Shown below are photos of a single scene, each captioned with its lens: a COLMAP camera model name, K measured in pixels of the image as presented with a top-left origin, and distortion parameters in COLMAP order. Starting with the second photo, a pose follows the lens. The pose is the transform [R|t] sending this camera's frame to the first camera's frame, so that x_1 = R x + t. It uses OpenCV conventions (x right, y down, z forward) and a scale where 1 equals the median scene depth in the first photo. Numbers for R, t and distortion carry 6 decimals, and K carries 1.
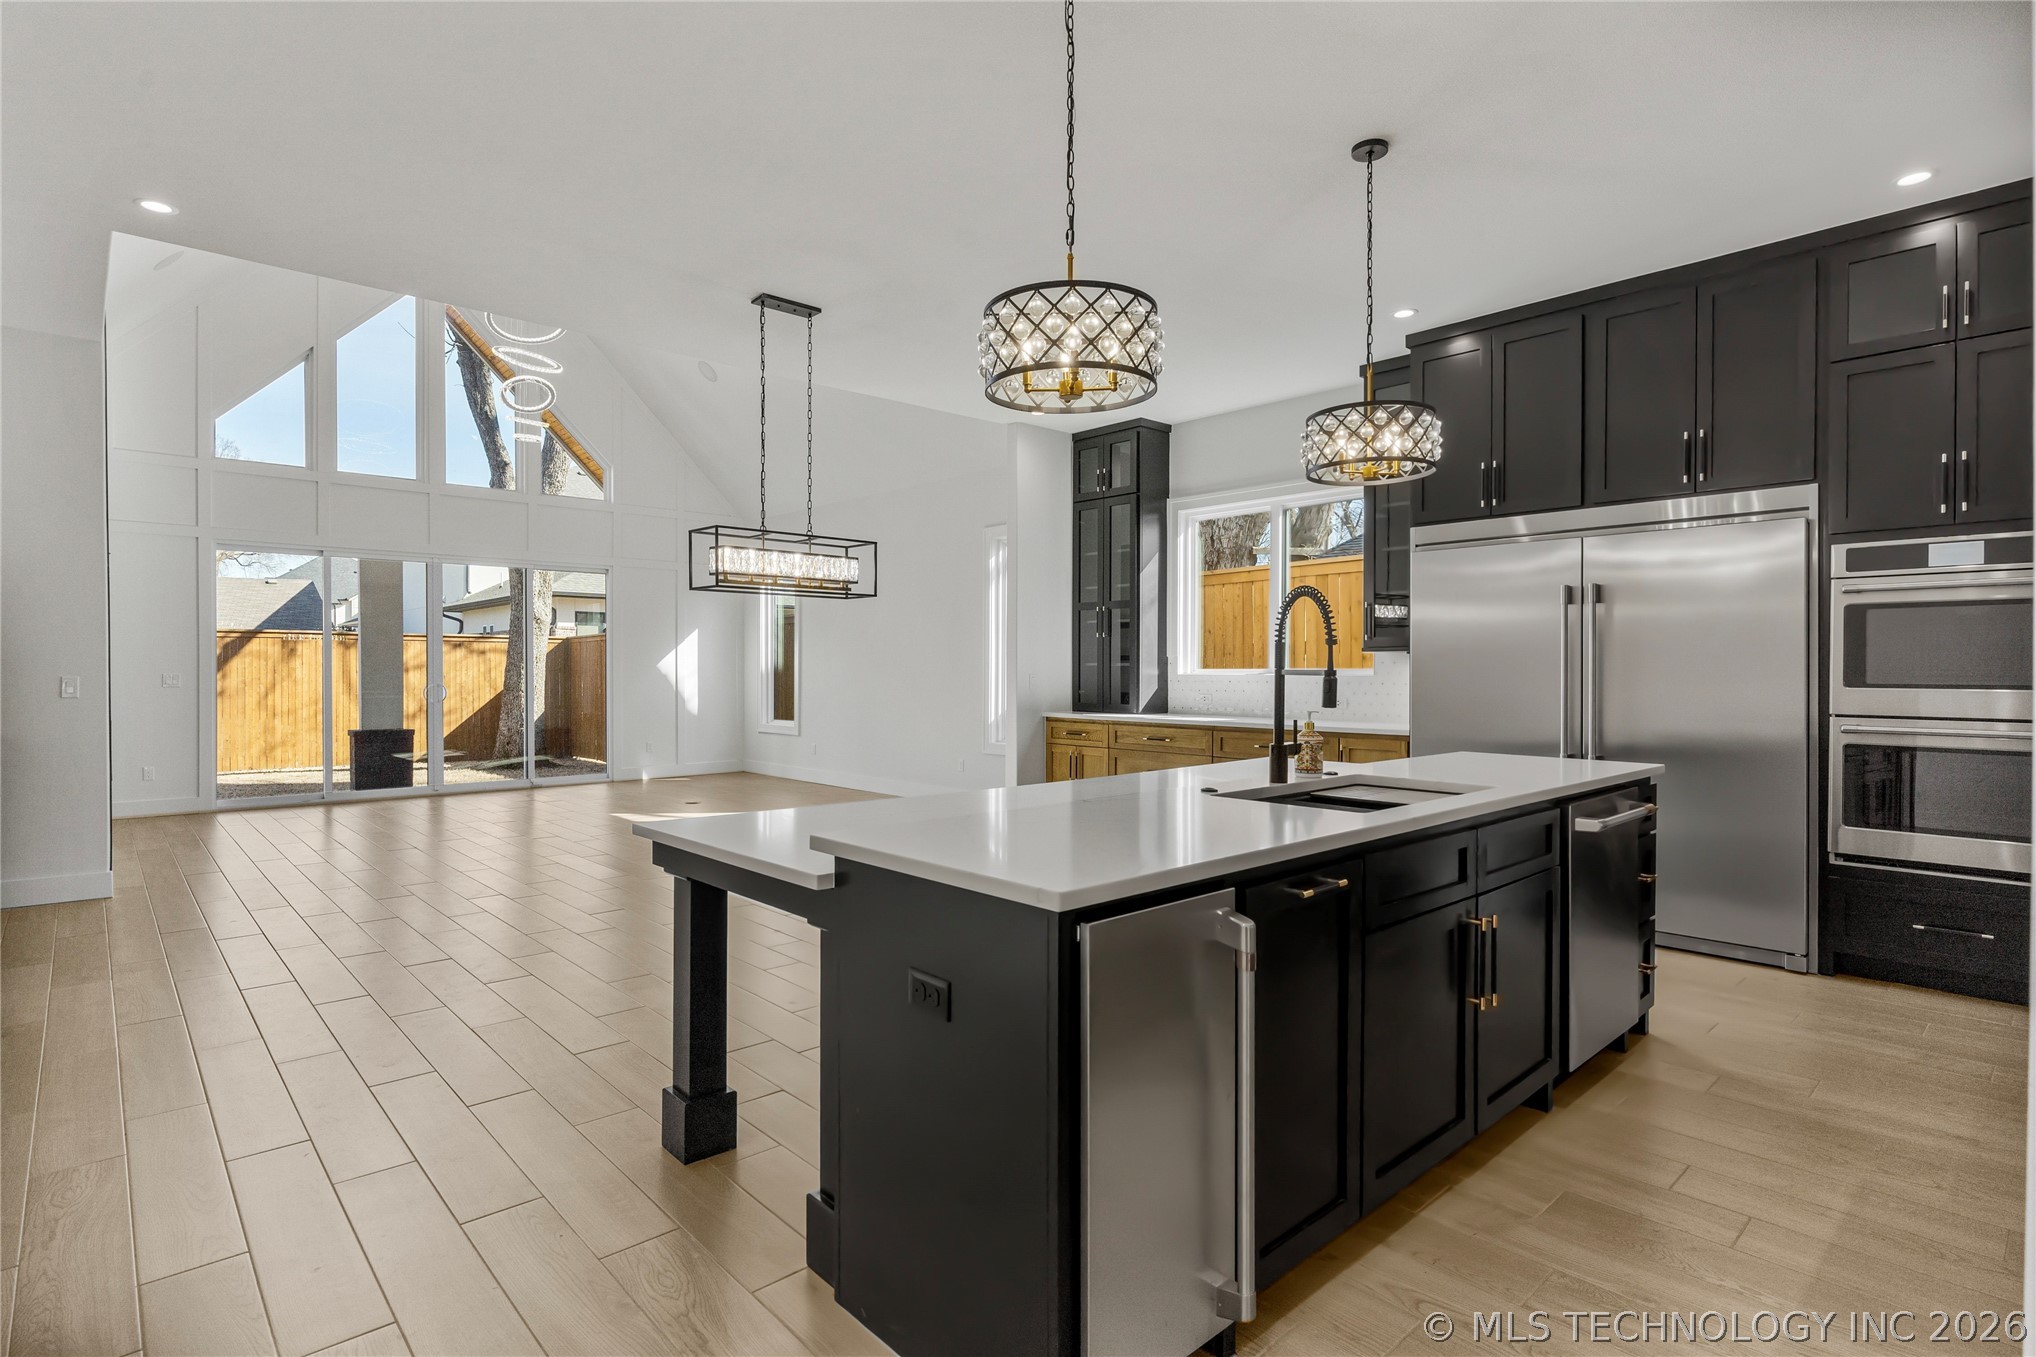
lens RADIAL K [[1035.2, 0, 1018.0], [0, 1035.2, 678.5], [0, 0, 1]] dist [0.001256, 0.000145]
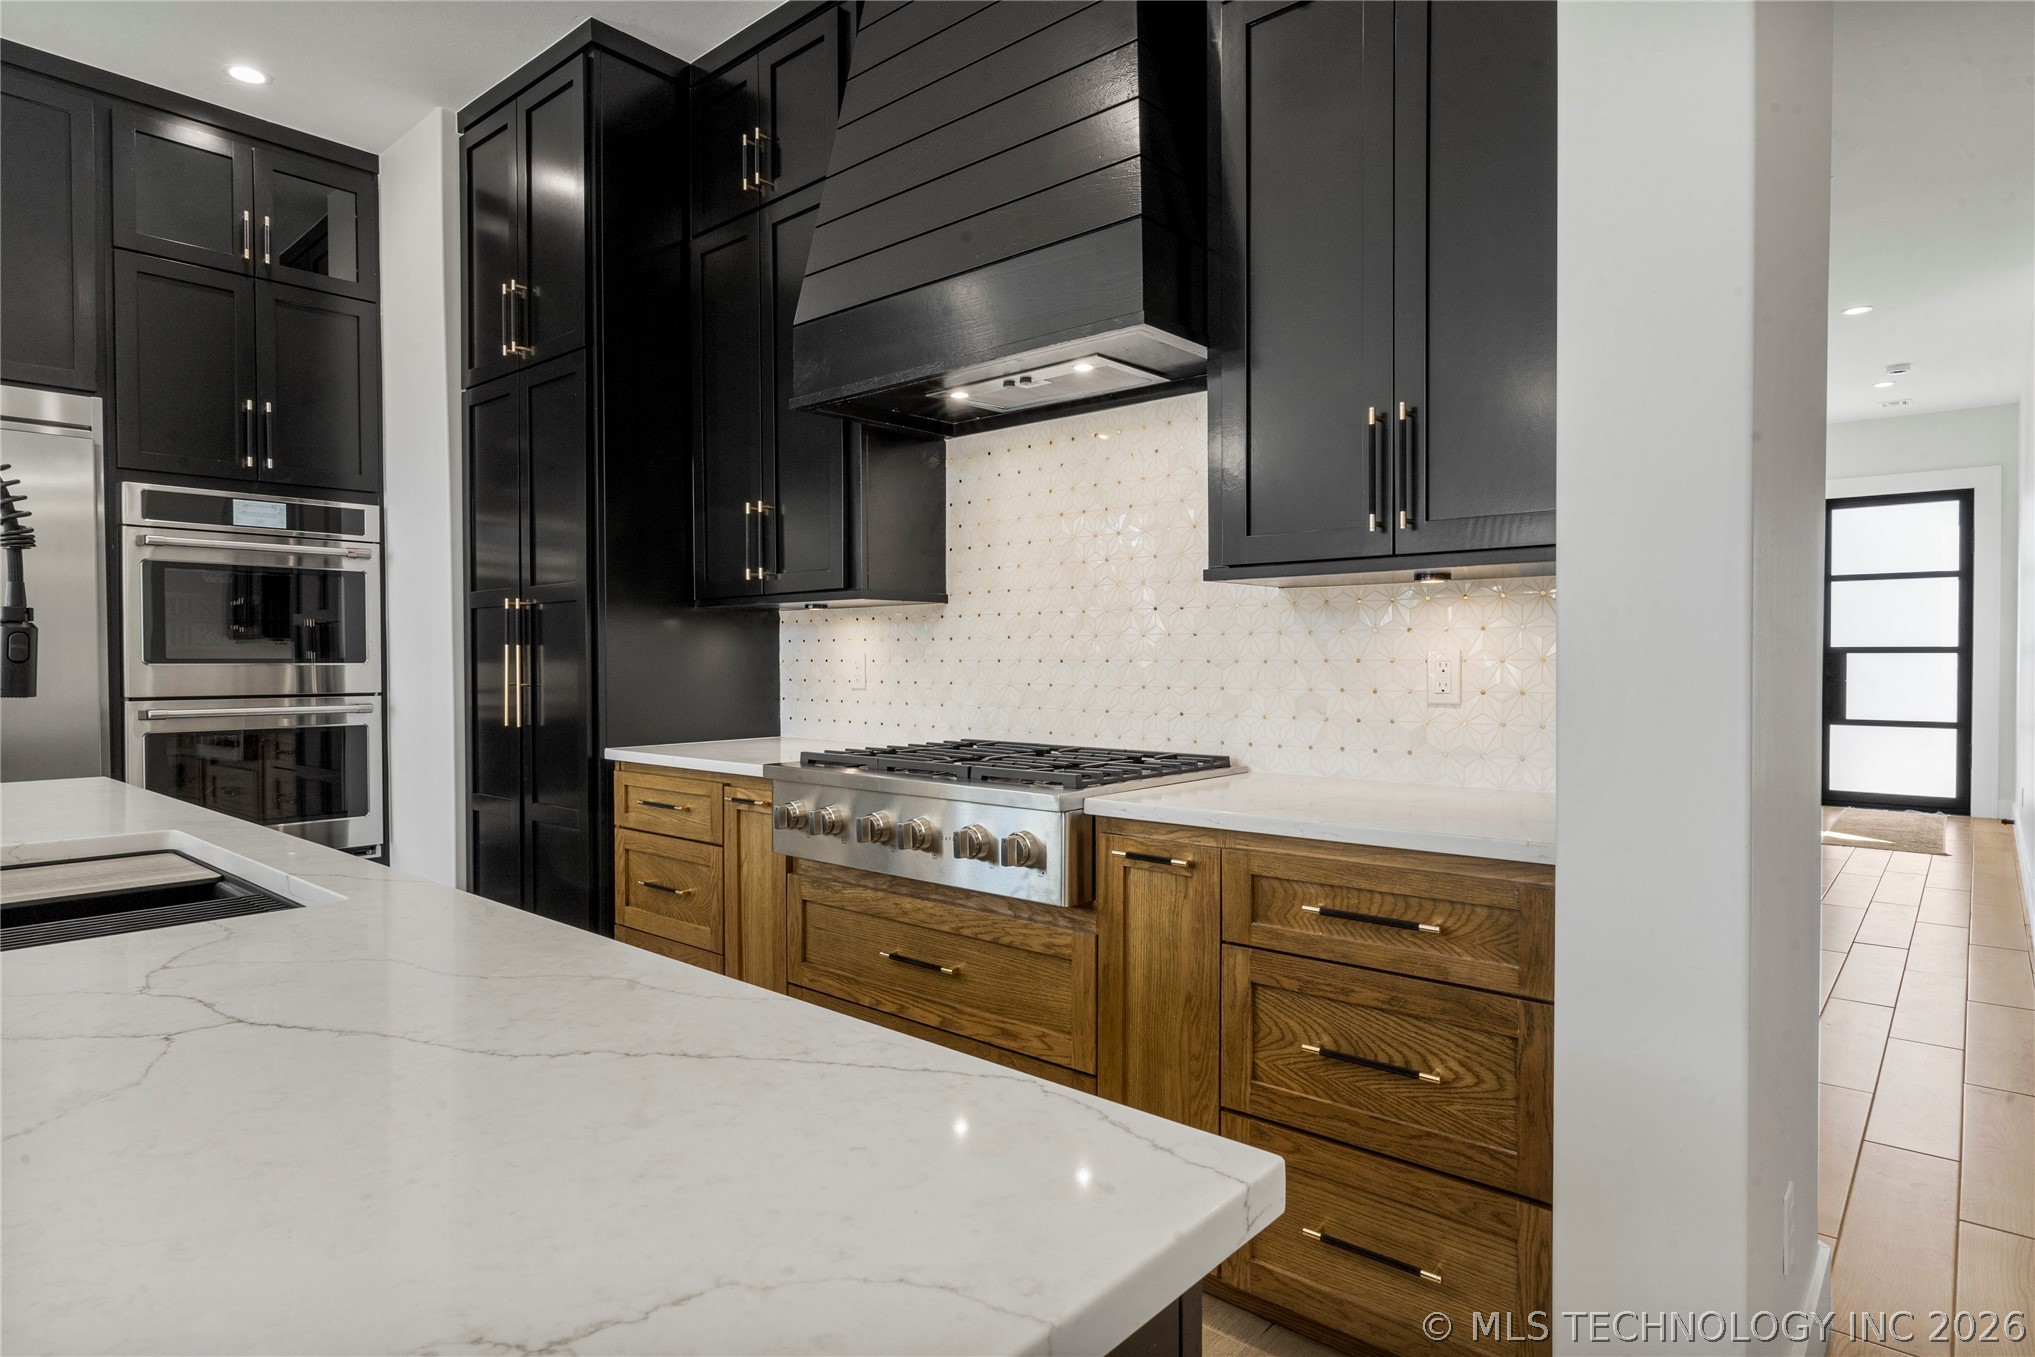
lens RADIAL K [[1109.9, 0, 1017.5], [0, 1109.9, 678.5], [0, 0, 1]] dist [-0.003374, -0.000687]
pose [[-0.127870, -0.015261, 0.991674, -0.131889], [0.007974, 0.999833, 0.016414, 0.011469], [-0.991759, 0.010006, -0.127727, 0.438062]]
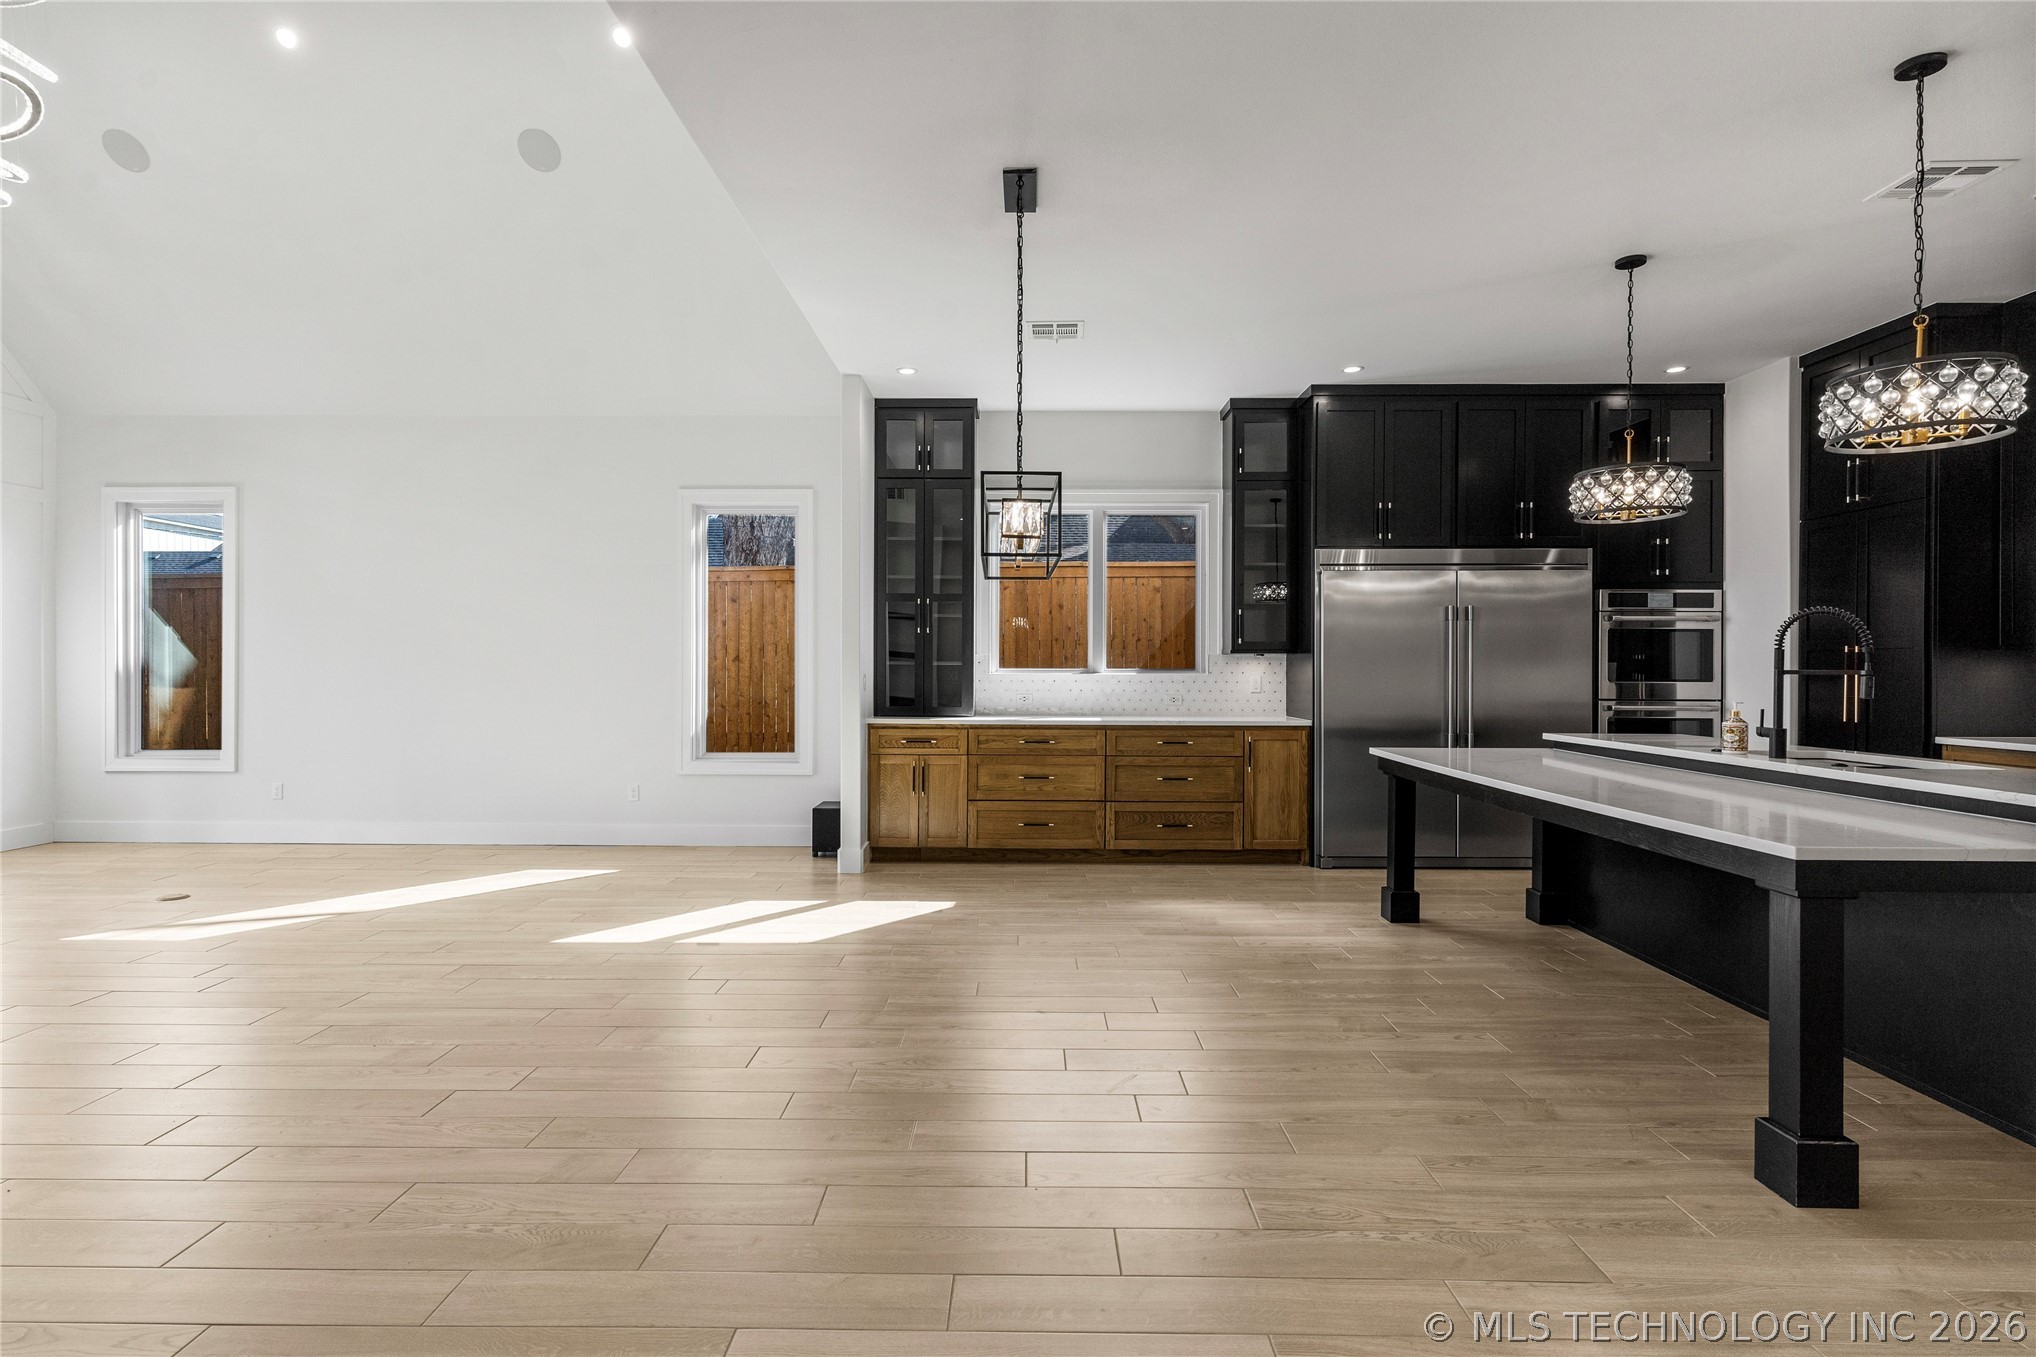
lens RADIAL K [[1059.8, 0, 1018.0], [0, 1059.8, 678.5], [0, 0, 1]] dist [0.001667, 0.000771]
pose [[0.683221, -0.008230, 0.730165, -0.956138], [0.004540, 0.999965, 0.007024, -0.011461], [-0.730198, -0.001484, 0.683234, 0.553045]]
